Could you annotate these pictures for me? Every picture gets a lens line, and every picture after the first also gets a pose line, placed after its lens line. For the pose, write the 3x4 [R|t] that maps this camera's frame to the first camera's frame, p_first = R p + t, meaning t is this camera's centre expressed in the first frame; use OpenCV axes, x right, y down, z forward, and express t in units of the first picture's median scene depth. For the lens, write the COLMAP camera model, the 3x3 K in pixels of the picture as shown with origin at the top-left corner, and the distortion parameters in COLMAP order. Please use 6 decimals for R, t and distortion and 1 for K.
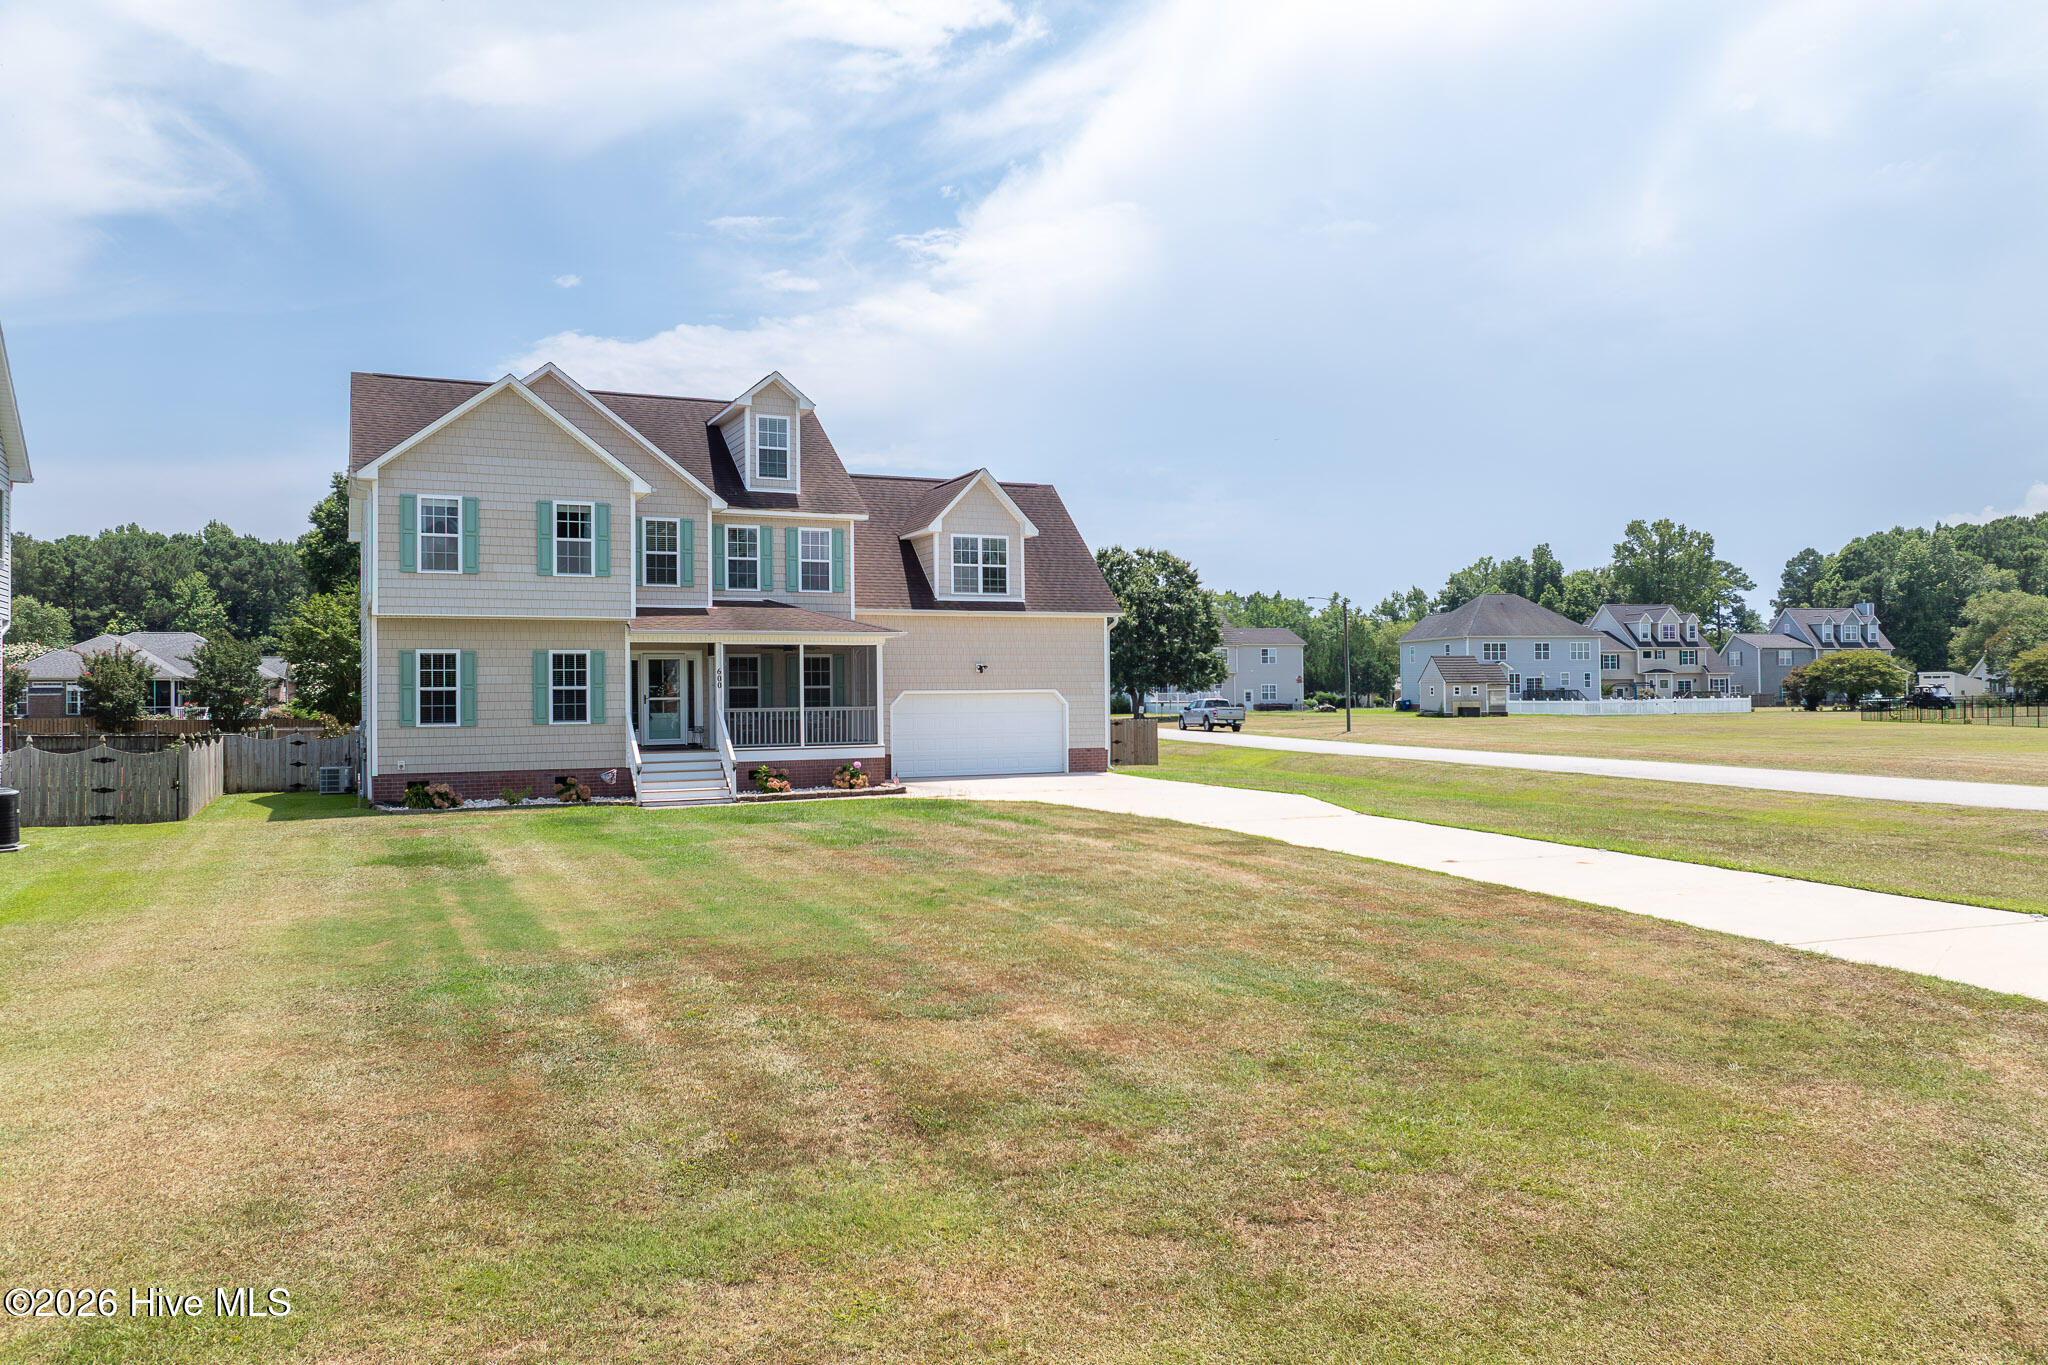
lens RADIAL K [[1442.0, 0, 1029.7], [0, 1442.0, 674.6], [0, 0, 1]] dist [-0.031745, -0.008829]
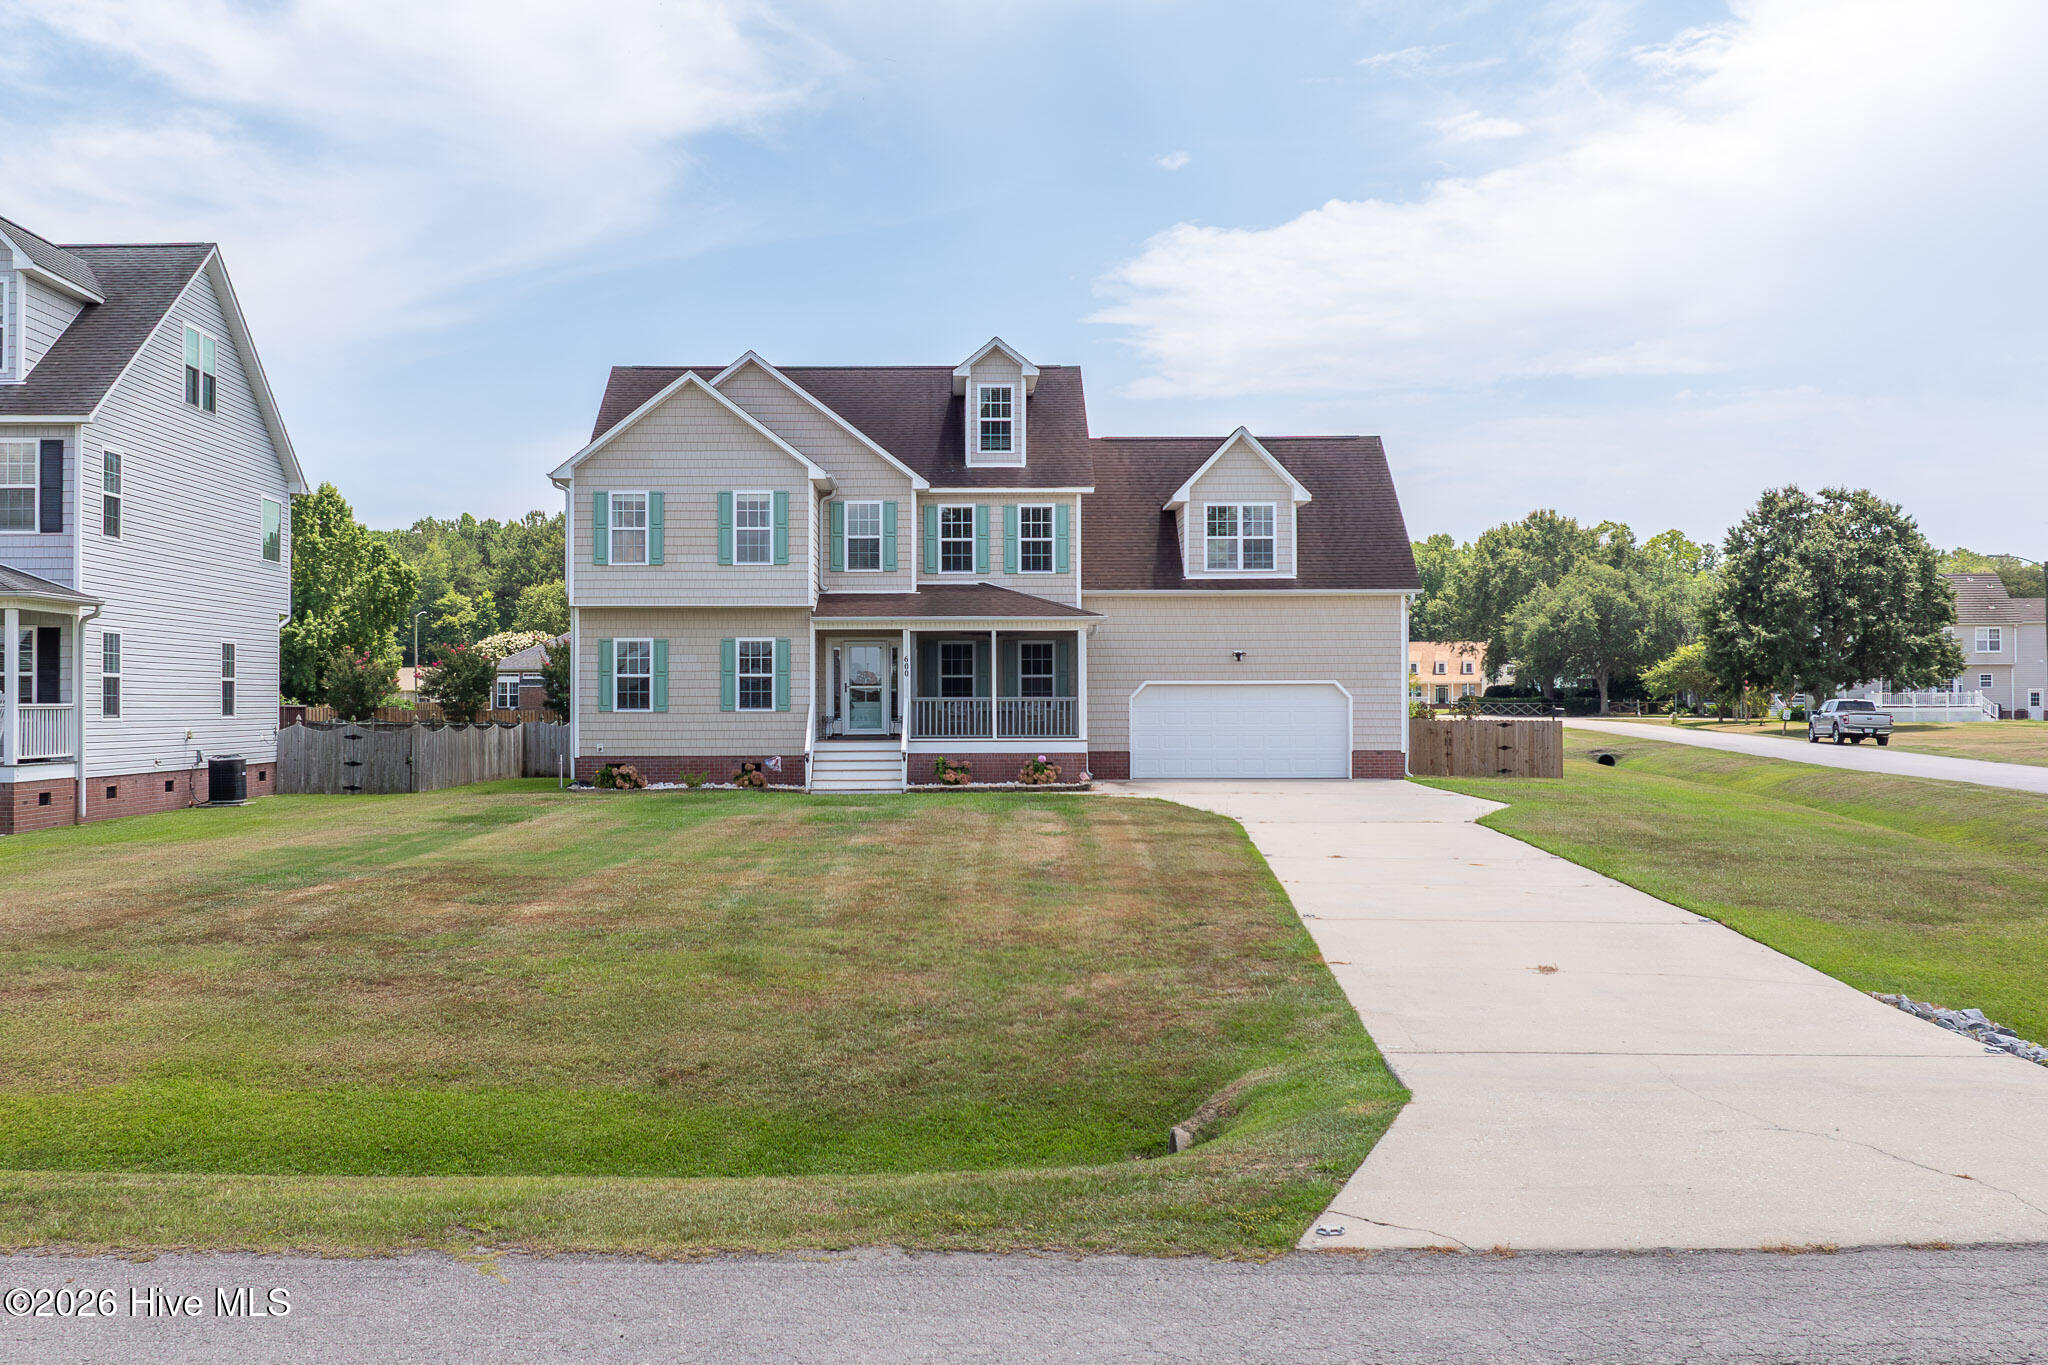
lens RADIAL K [[1940.8, 0, 960.2], [0, 1940.8, 681.4], [0, 0, 1]] dist [-0.015282, -0.022928]
pose [[0.903044, 0.004234, -0.429527, 0.389736], [-0.001012, 0.999970, 0.007730, 0.002827], [0.429546, -0.006545, 0.903021, -0.165238]]
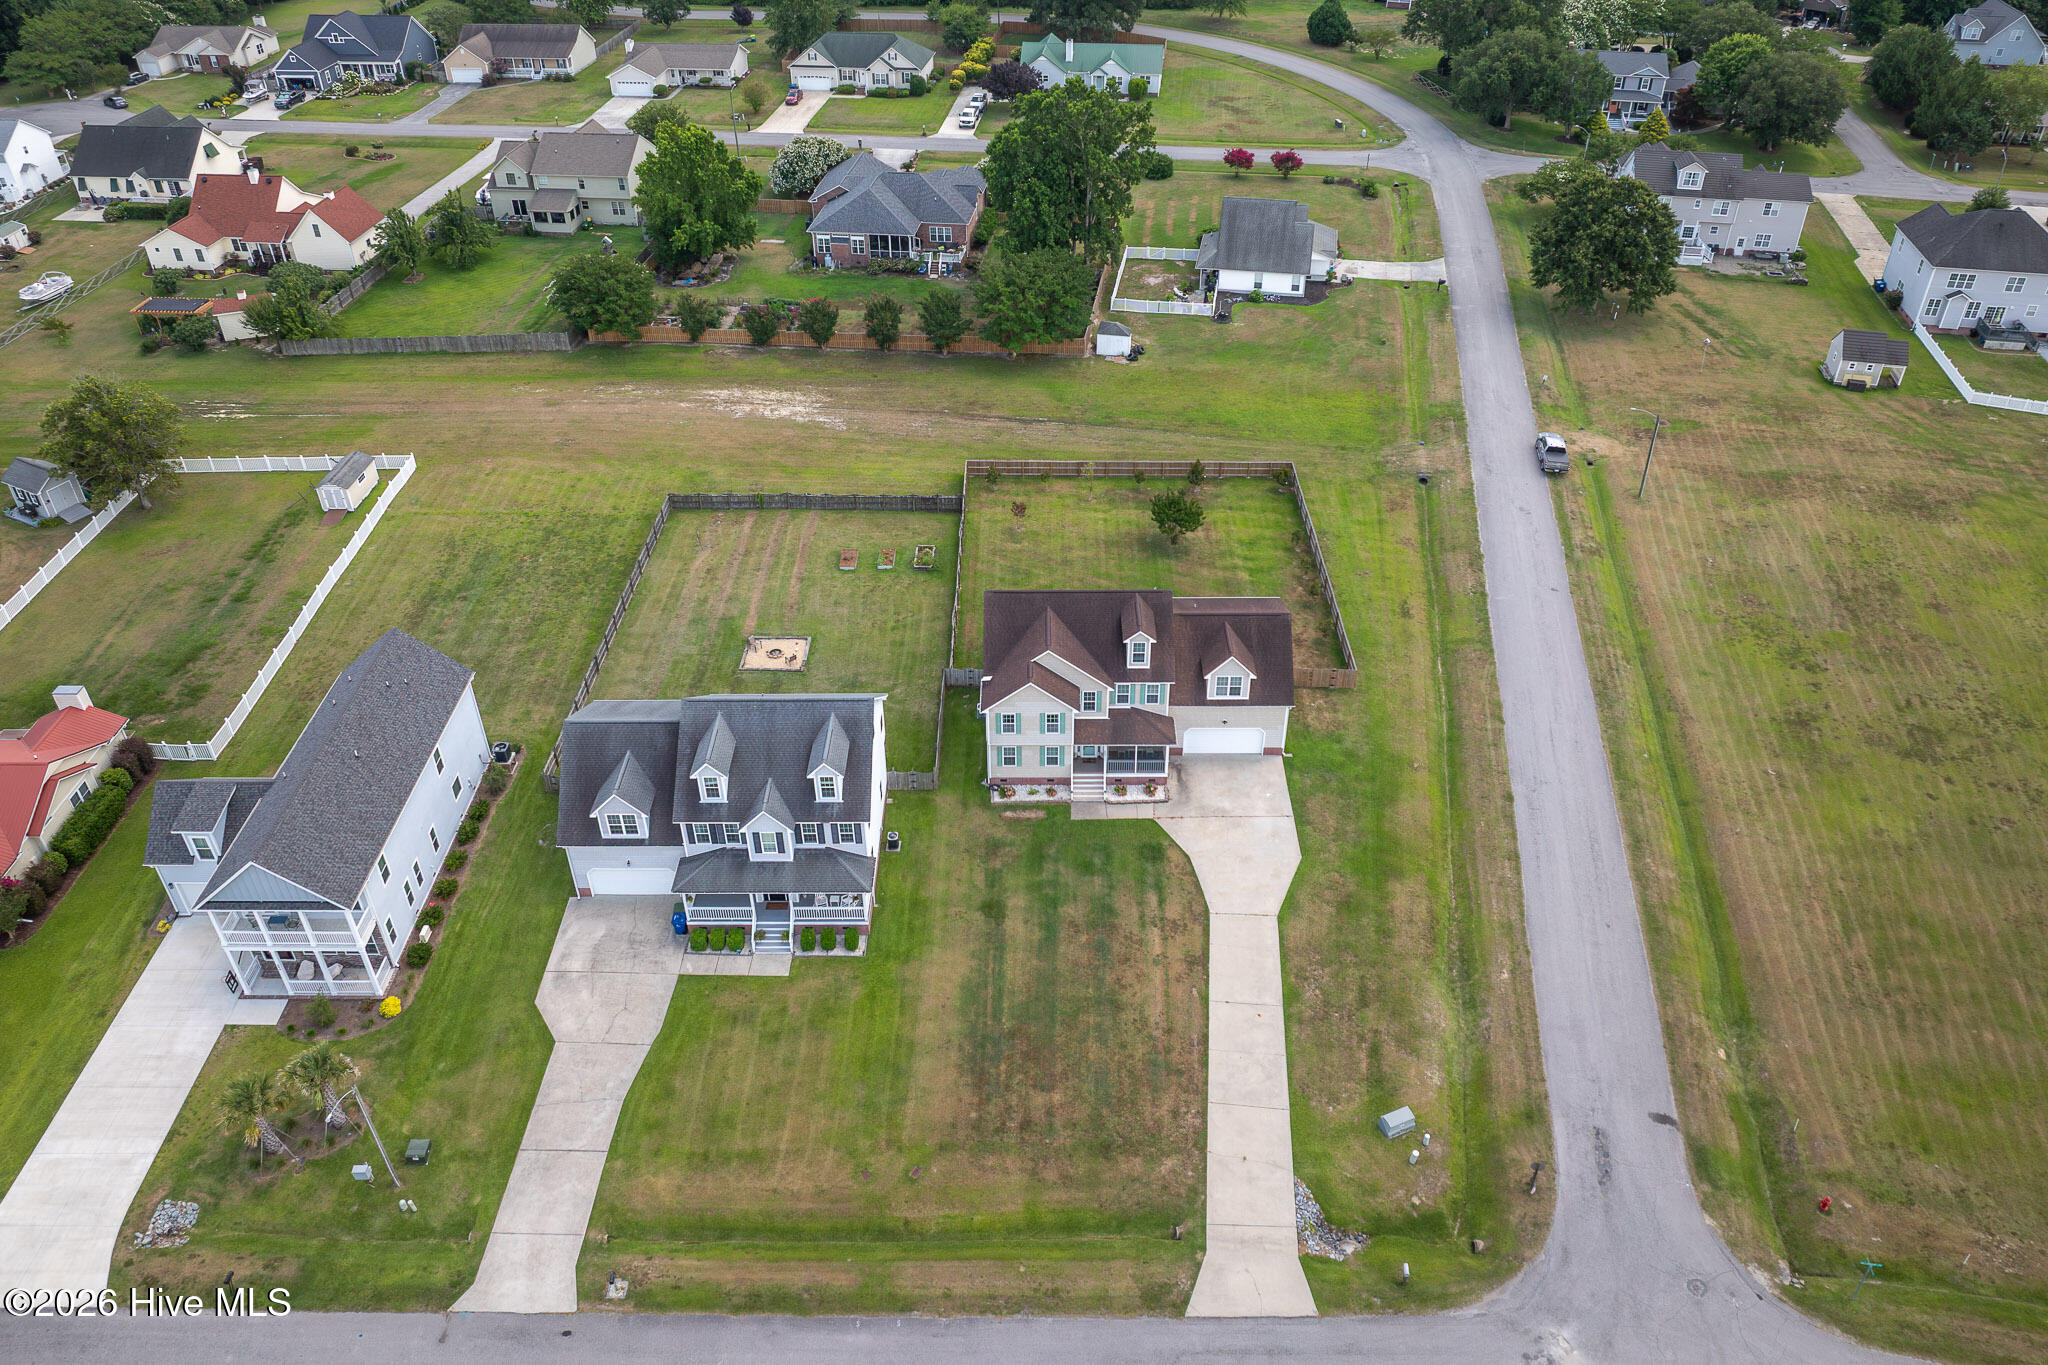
lens RADIAL K [[1448.4, 0, 1024.1], [0, 1448.4, 600.3], [0, 0, 1]] dist [-0.011533, -0.050490]
pose [[0.896362, 0.255268, -0.362455, 0.591368], [0.004616, 0.812168, 0.583405, -1.908863], [0.443299, -0.524615, 0.726819, -0.951686]]
